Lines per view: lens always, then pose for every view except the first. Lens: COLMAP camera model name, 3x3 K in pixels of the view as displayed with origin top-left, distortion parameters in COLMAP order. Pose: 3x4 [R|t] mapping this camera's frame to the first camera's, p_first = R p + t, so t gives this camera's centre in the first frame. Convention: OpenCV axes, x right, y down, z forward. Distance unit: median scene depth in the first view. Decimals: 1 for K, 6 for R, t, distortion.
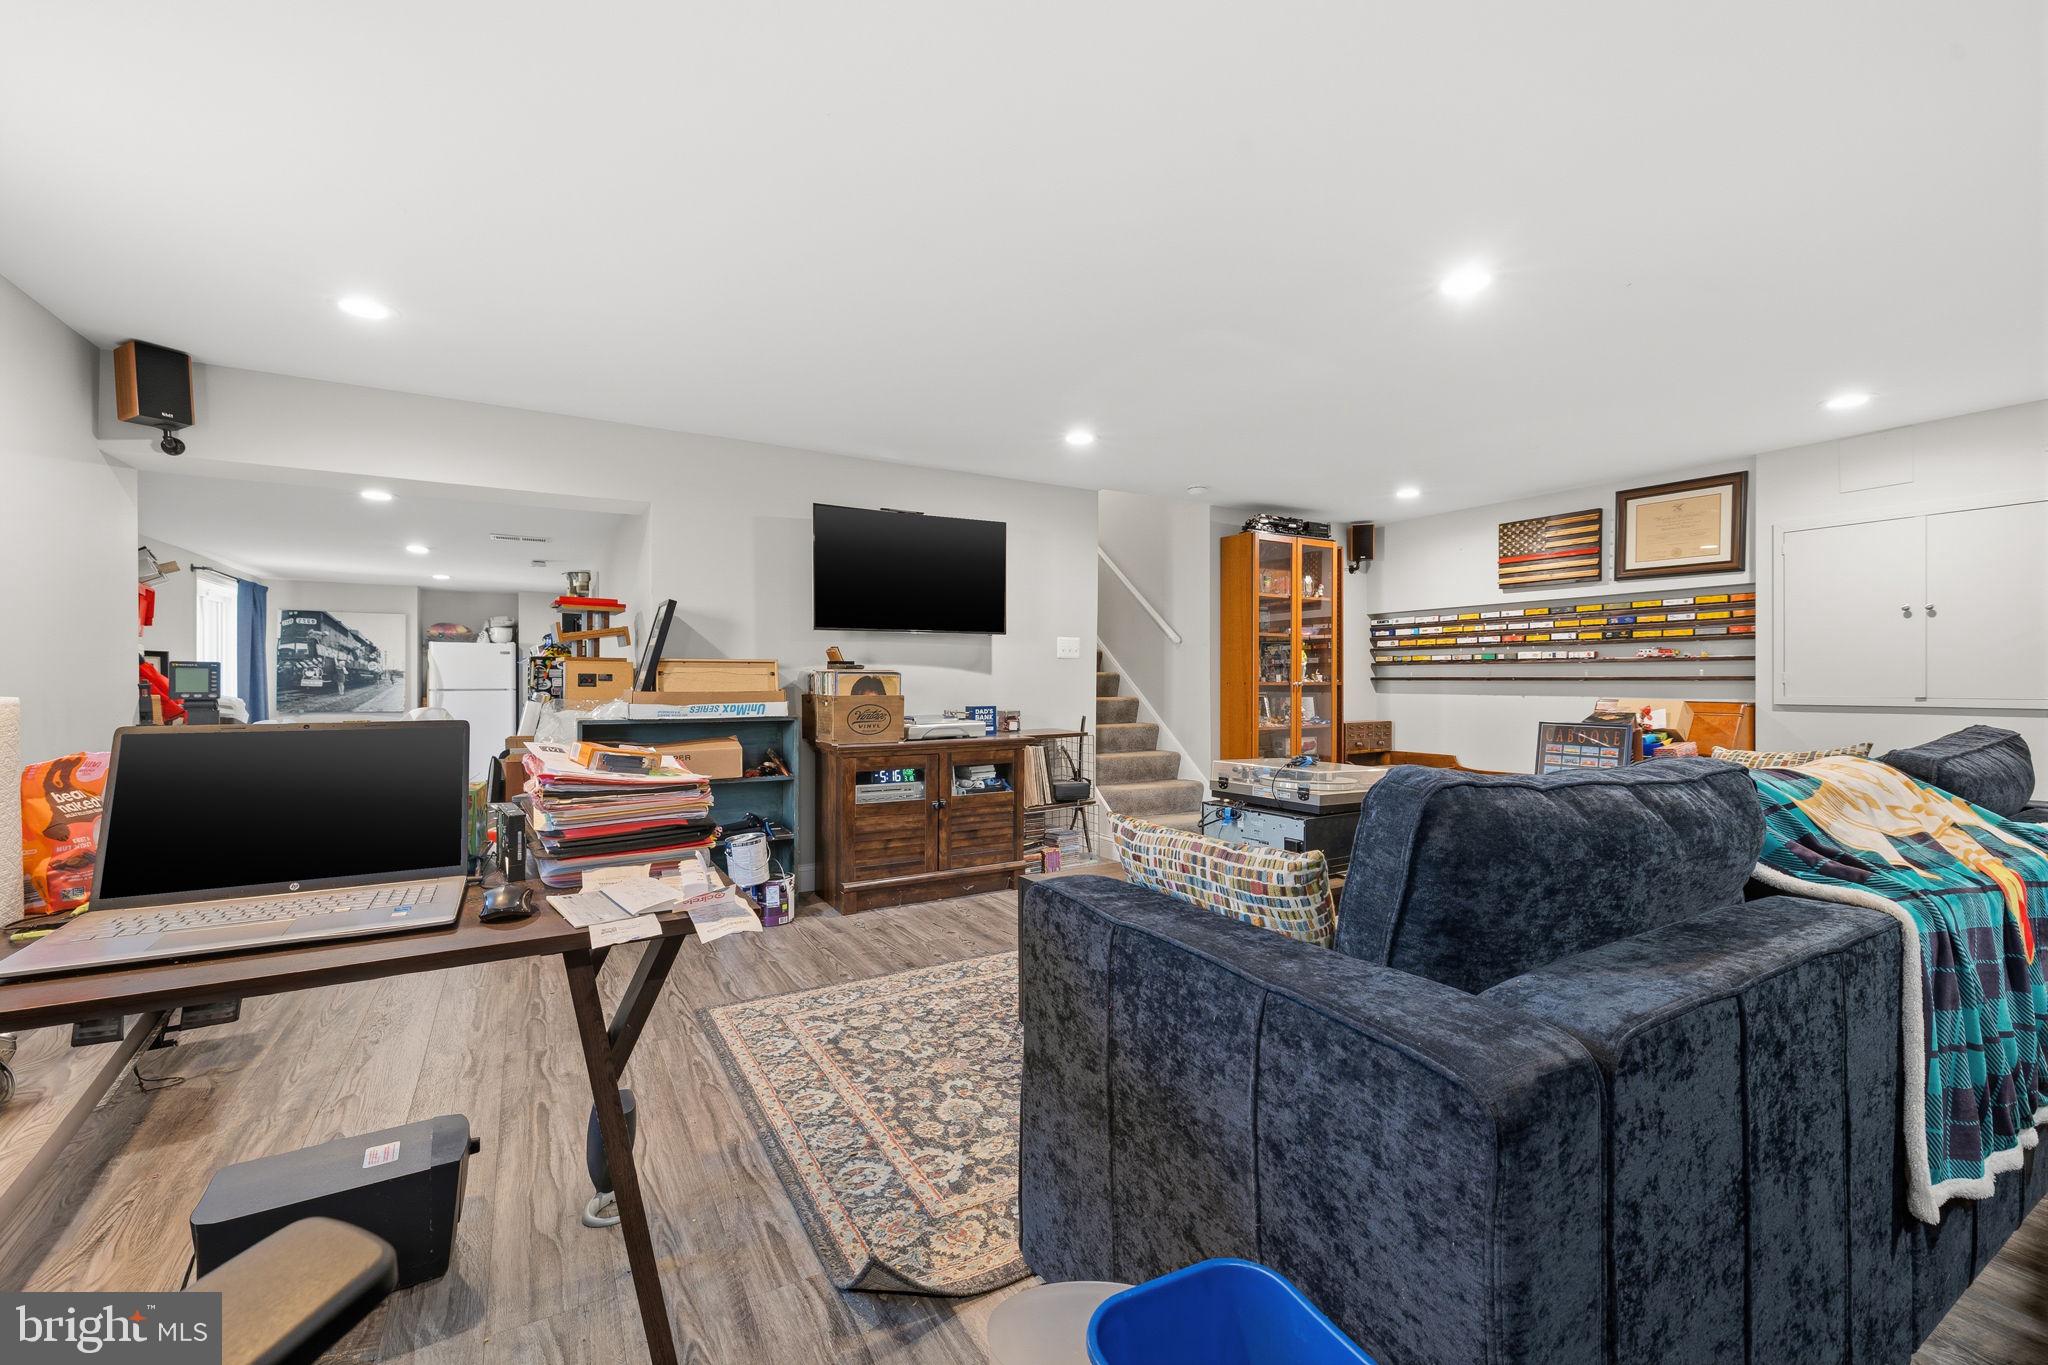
lens RADIAL K [[853.8, 0, 1025.3], [0, 853.8, 689.8], [0, 0, 1]] dist [0.002522, 0.000041]
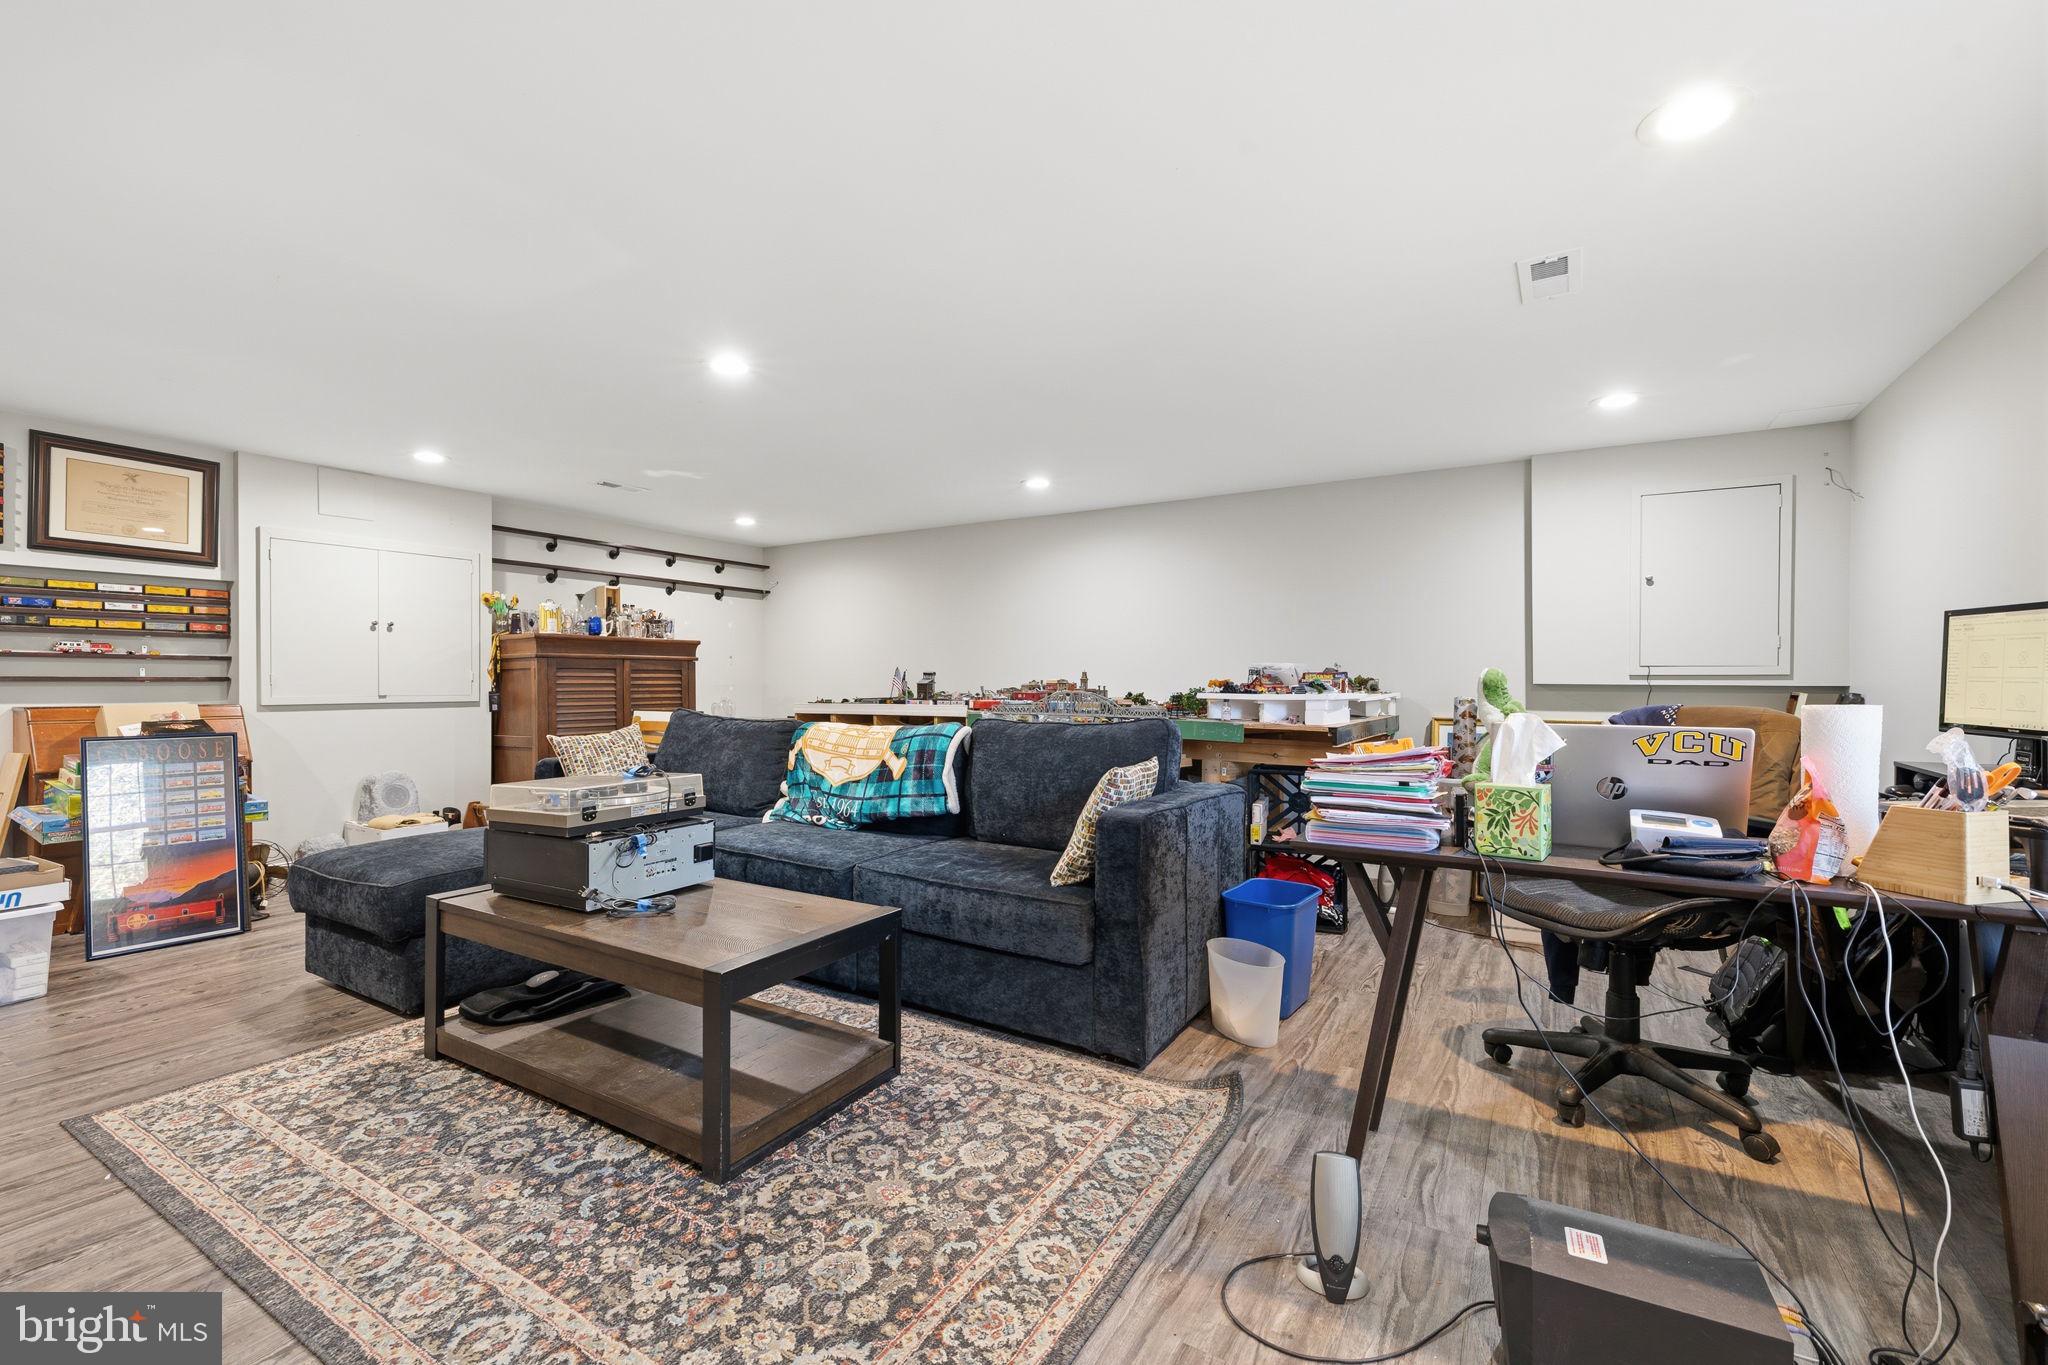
lens RADIAL K [[853.8, 0, 1025.3], [0, 853.8, 689.8], [0, 0, 1]] dist [0.002522, 0.000041]
pose [[-0.472955, -0.010881, 0.881020, -0.690217], [0.006975, 0.999846, 0.016093, -0.017313], [-0.881059, 0.013756, -0.472806, 1.057907]]
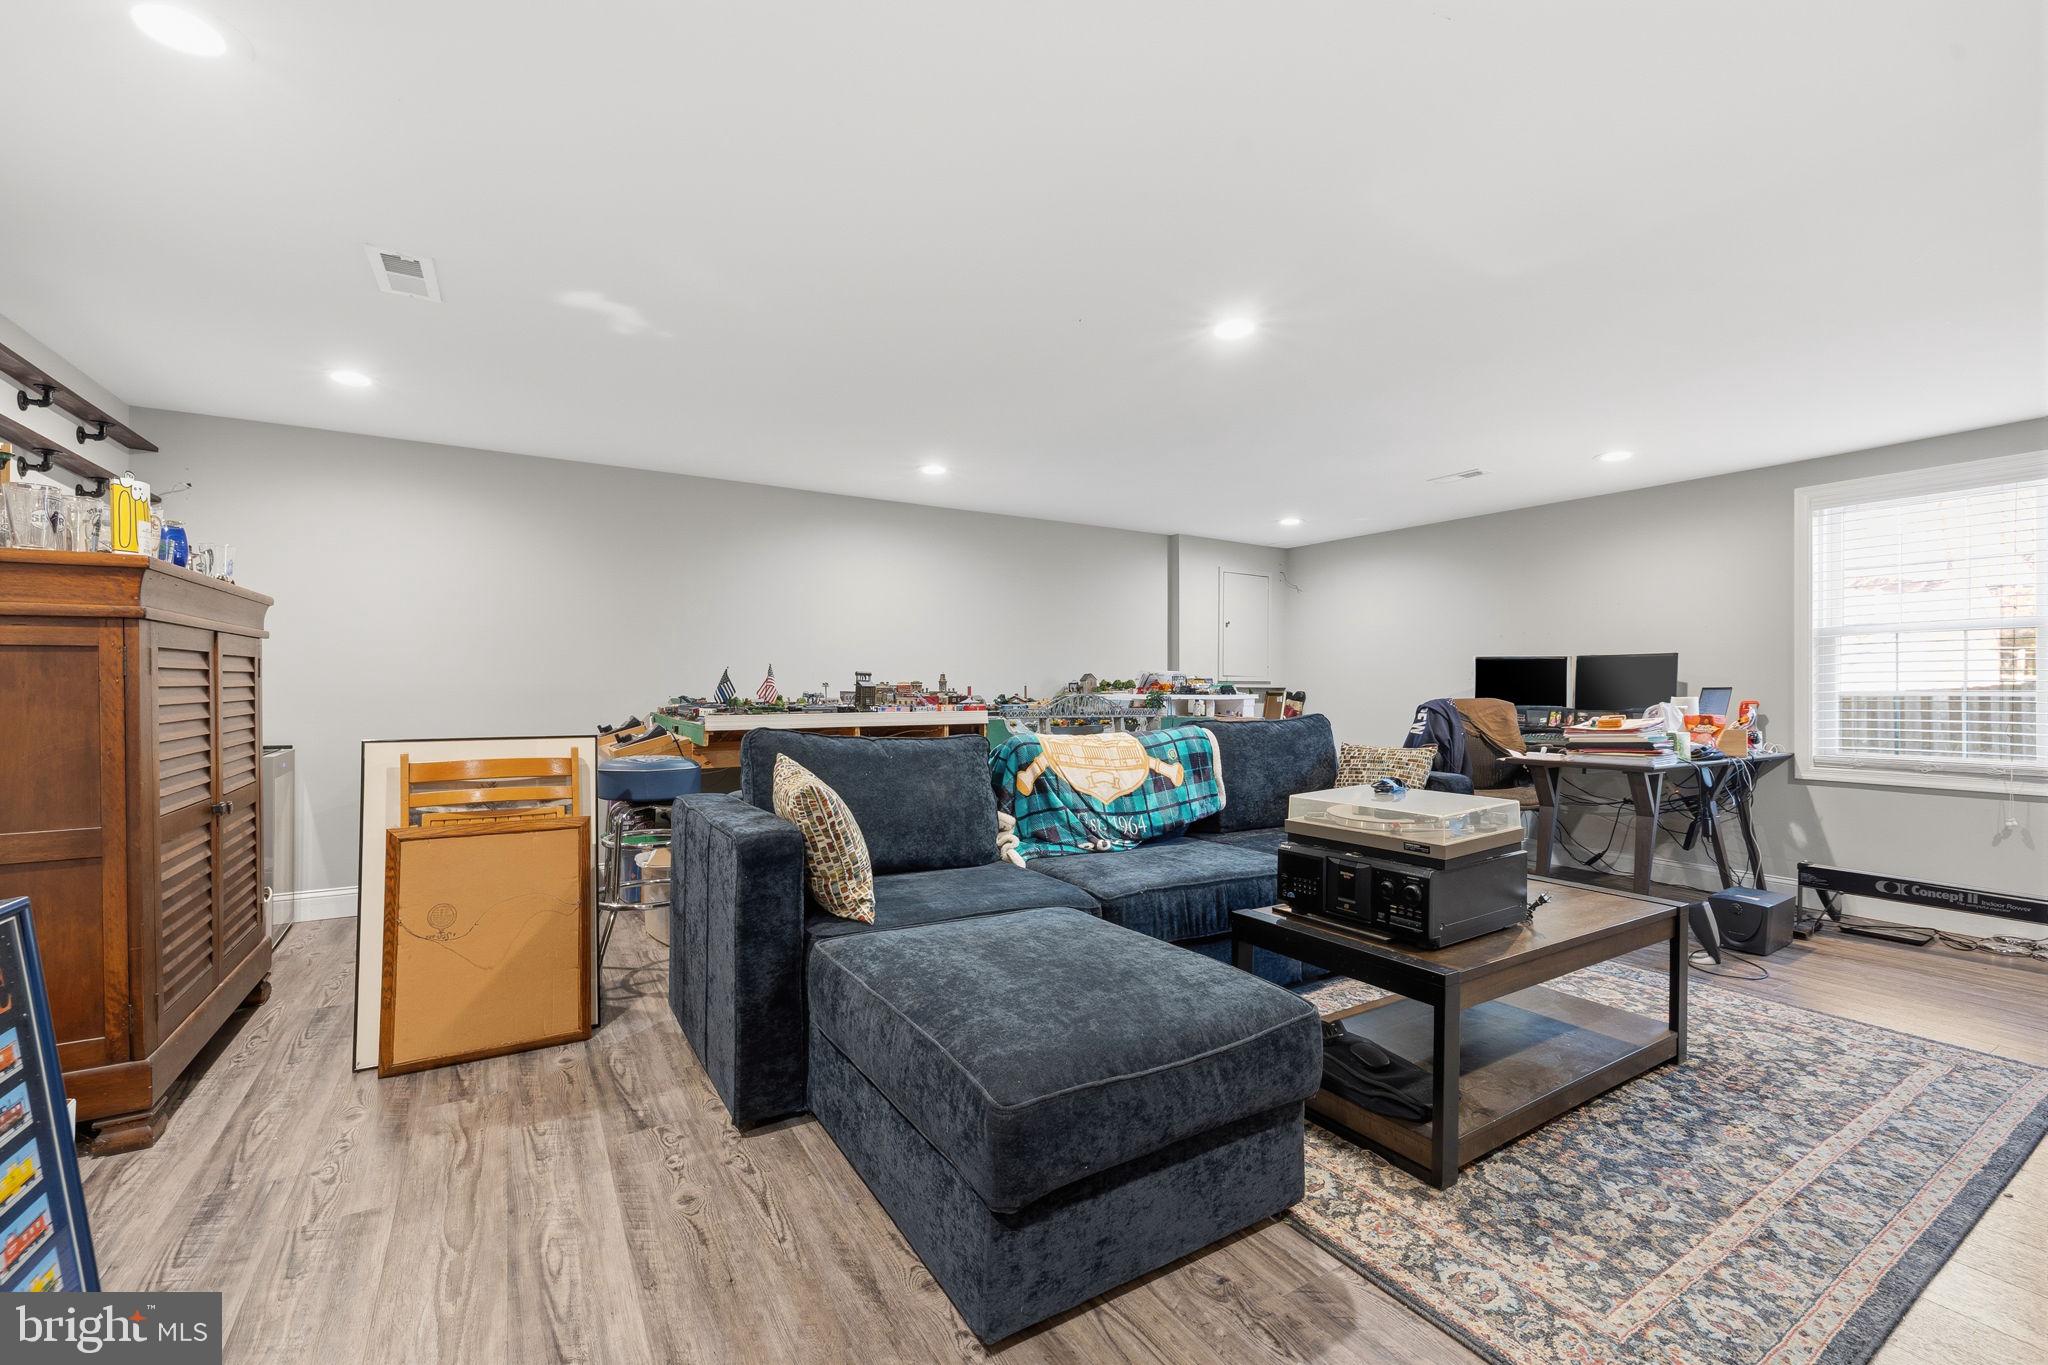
lens RADIAL K [[853.3, 0, 1016.3], [0, 853.3, 677.8], [0, 0, 1]] dist [-0.001180, -0.000359]
pose [[-0.999906, -0.008875, -0.010404, 0.707465], [-0.008916, 0.999952, 0.003944, -0.026059], [0.010368, 0.004036, -0.999938, 1.842497]]
